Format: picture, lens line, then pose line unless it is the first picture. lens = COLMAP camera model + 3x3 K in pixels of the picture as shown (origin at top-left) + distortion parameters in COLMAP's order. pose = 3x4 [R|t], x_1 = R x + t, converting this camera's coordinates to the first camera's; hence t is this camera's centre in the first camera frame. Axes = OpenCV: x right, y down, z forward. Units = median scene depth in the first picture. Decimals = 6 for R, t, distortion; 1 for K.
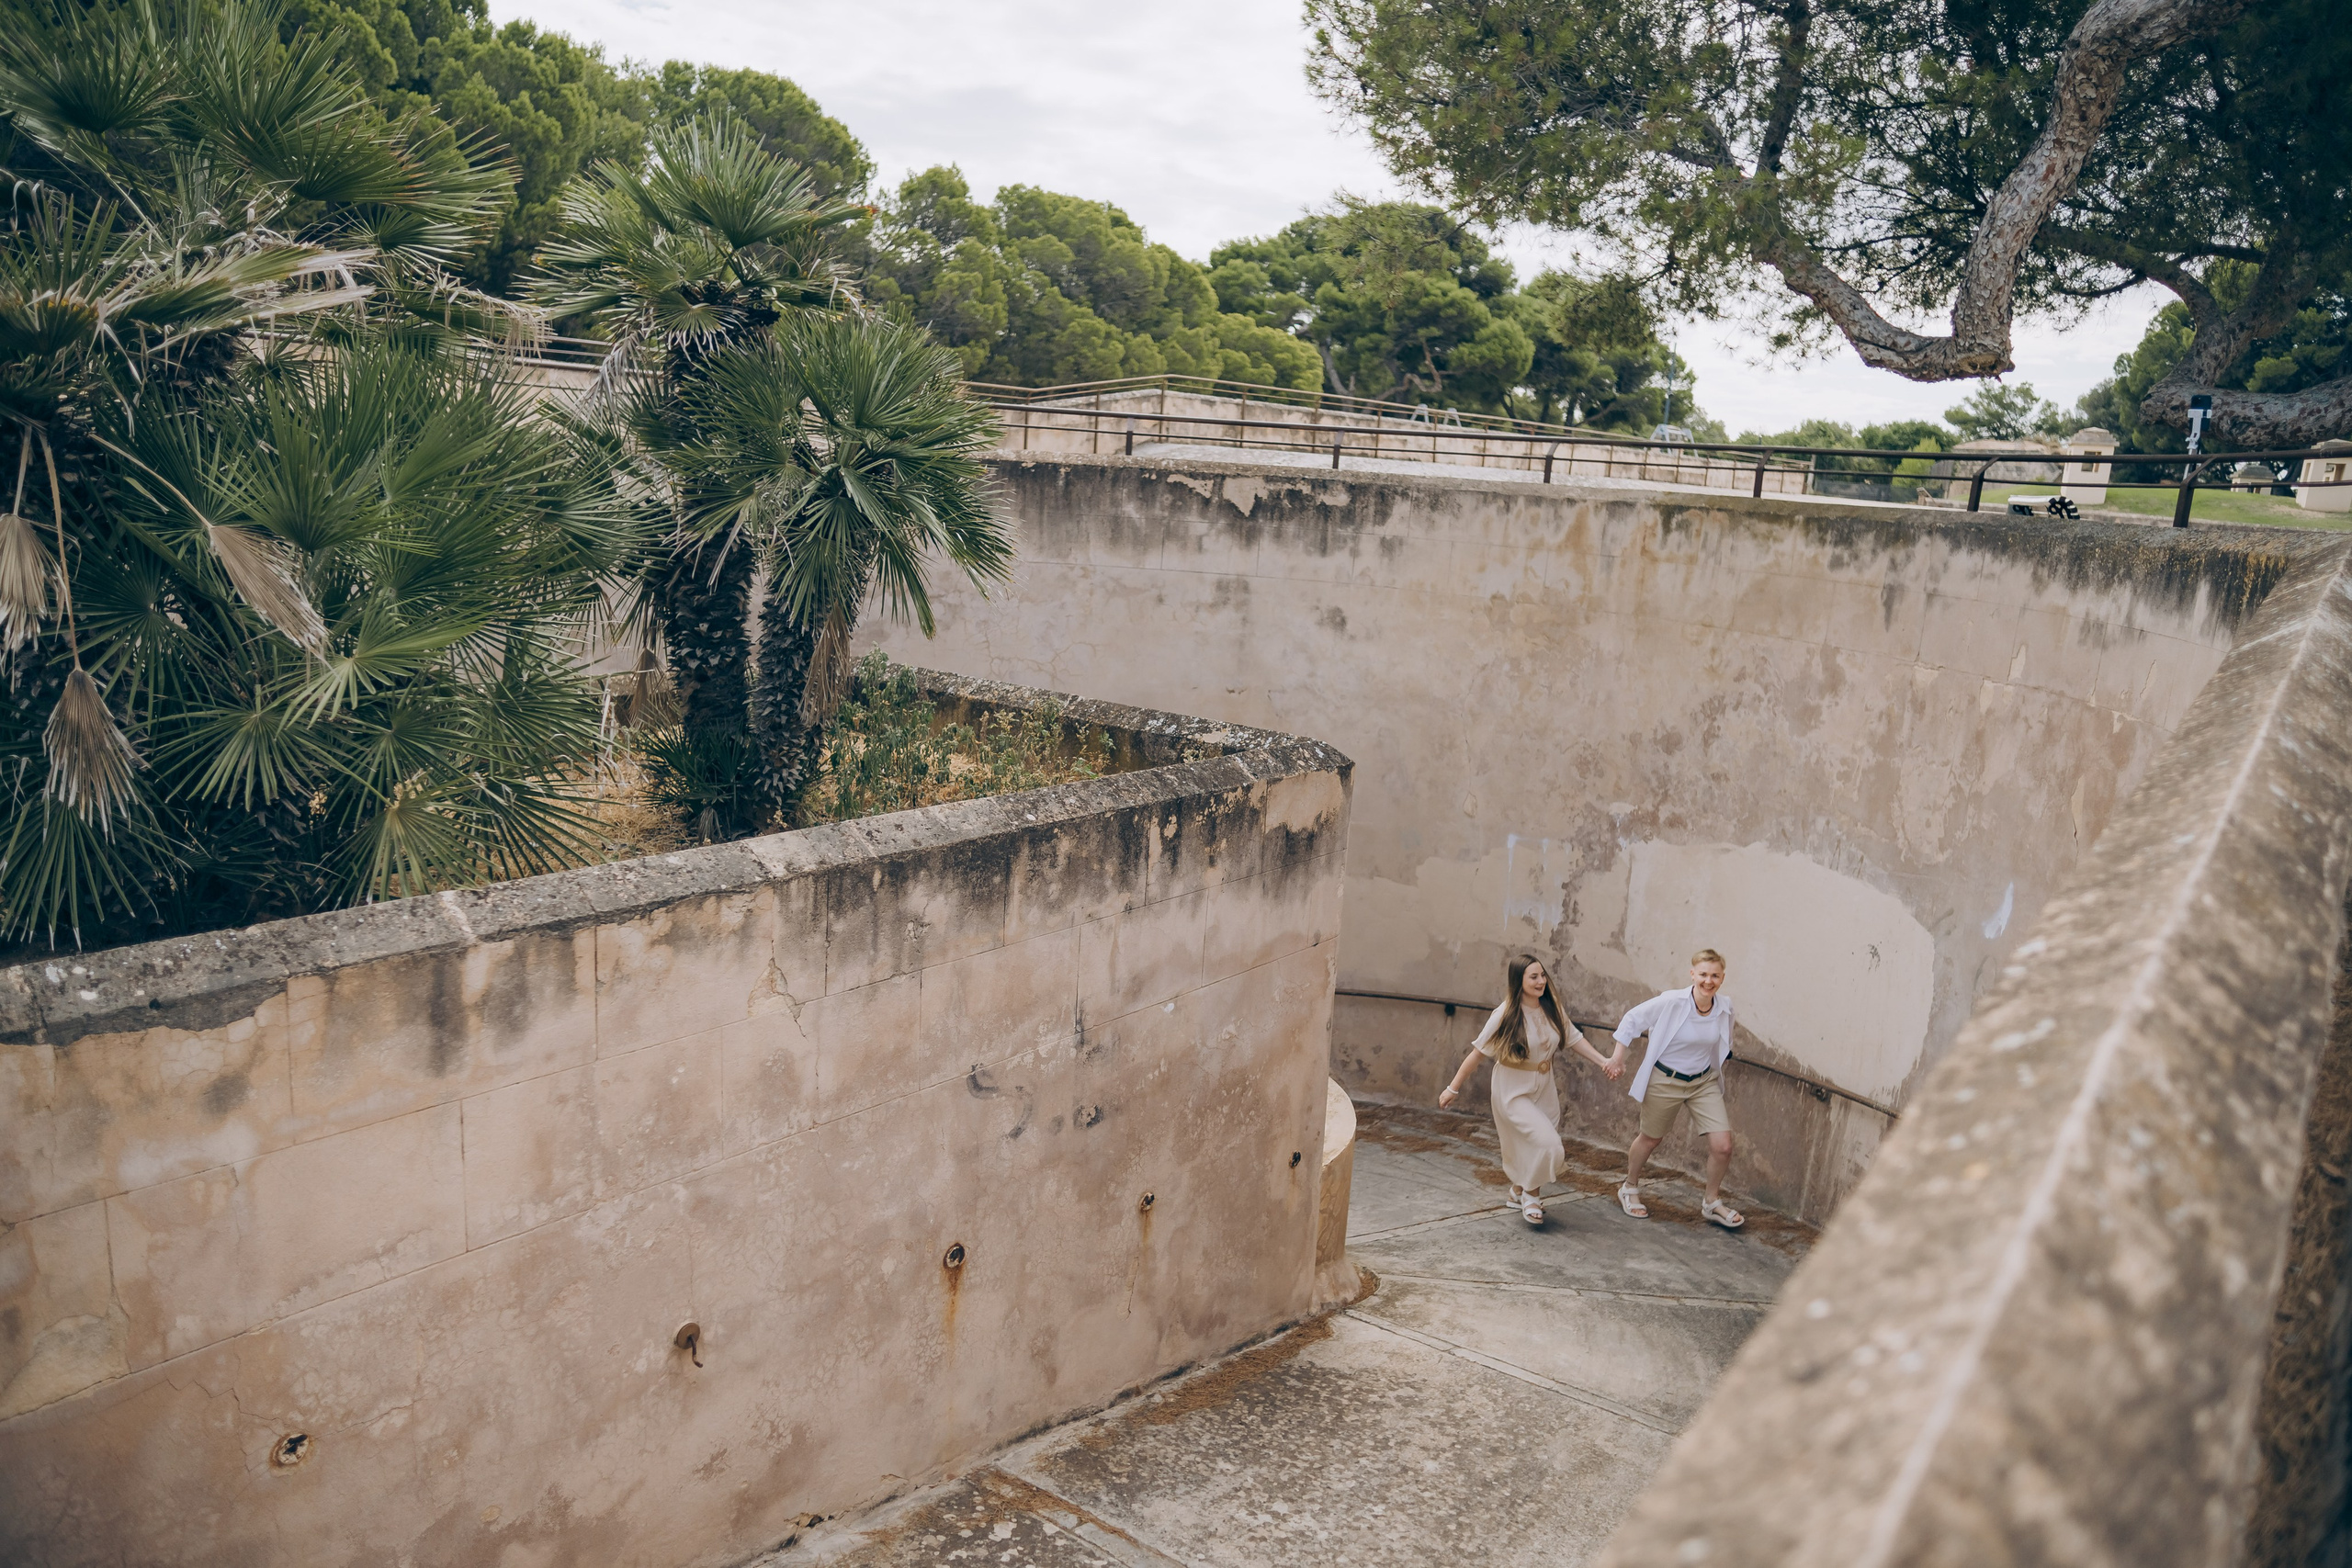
lens RADIAL K [[1578.2, 0, 1189.3], [0, 1578.2, 808.0], [0, 0, 1]] dist [-0.052519, 0.038836]
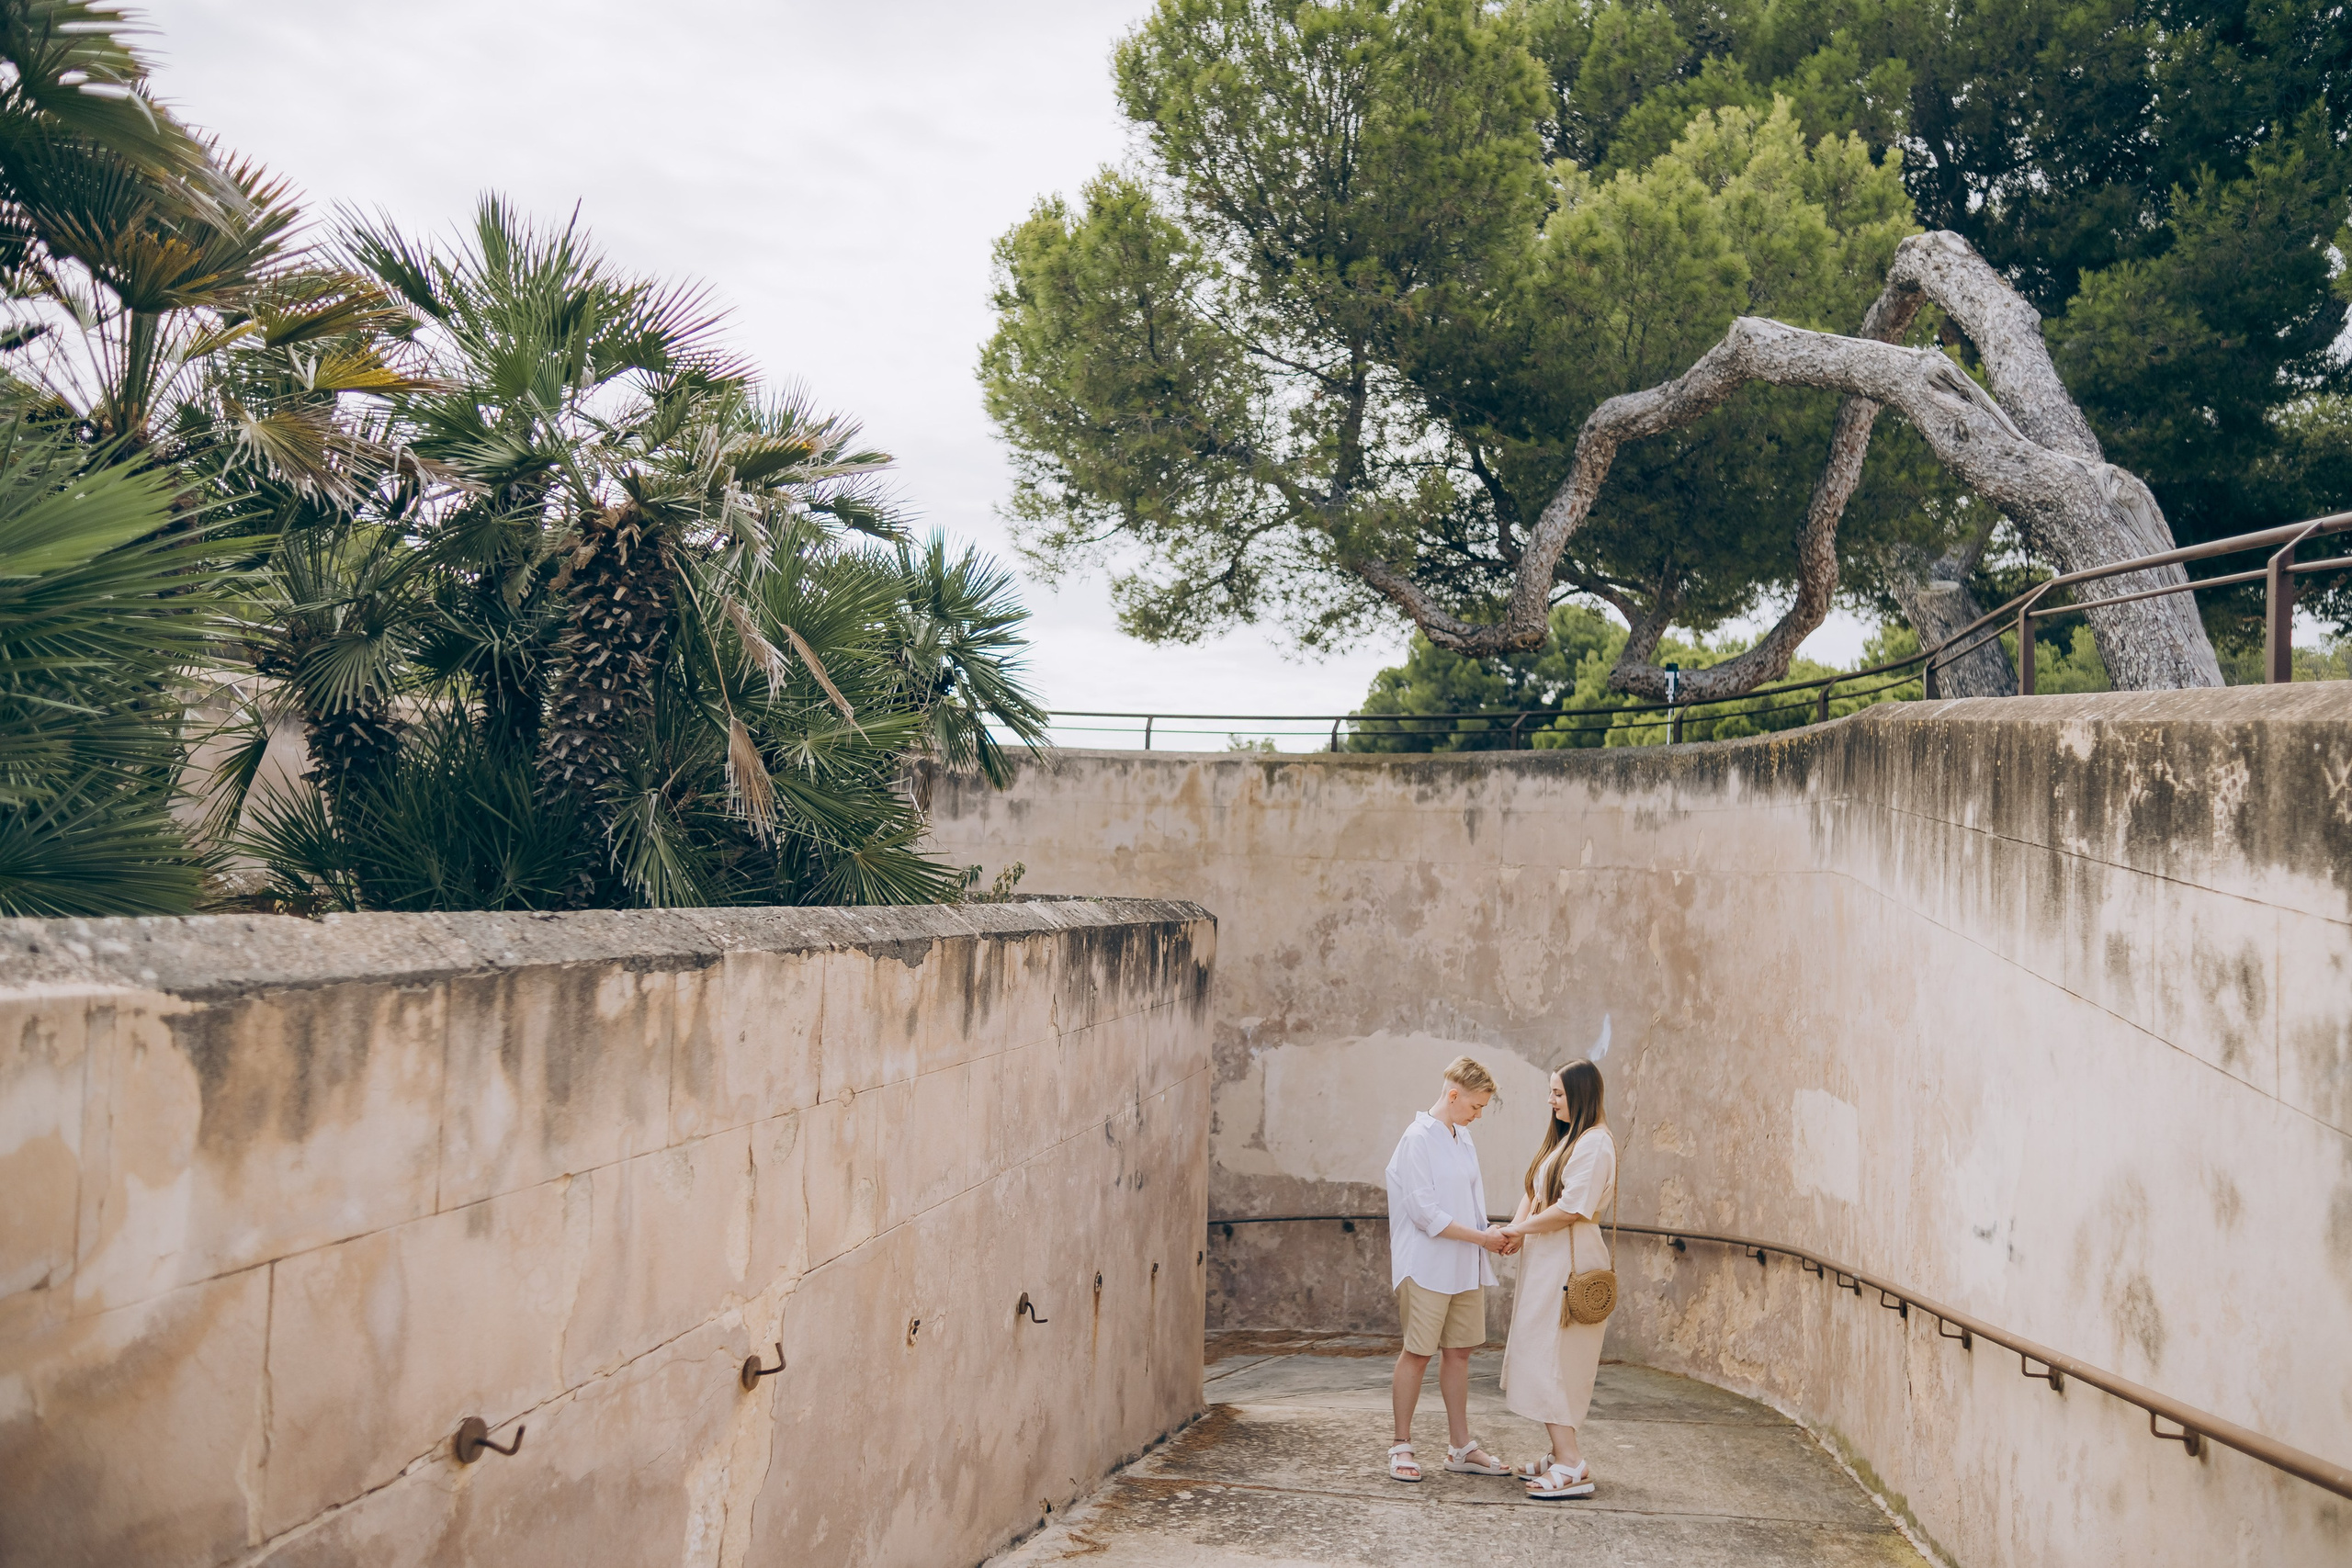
lens RADIAL K [[1694.3, 0, 1266.0], [0, 1694.3, 782.3], [0, 0, 1]] dist [-0.066552, 0.000388]
pose [[0.889310, -0.004078, 0.457287, -0.341216], [0.111515, 0.971707, -0.208204, 0.108029], [-0.443501, 0.236153, 0.864603, -0.140211]]
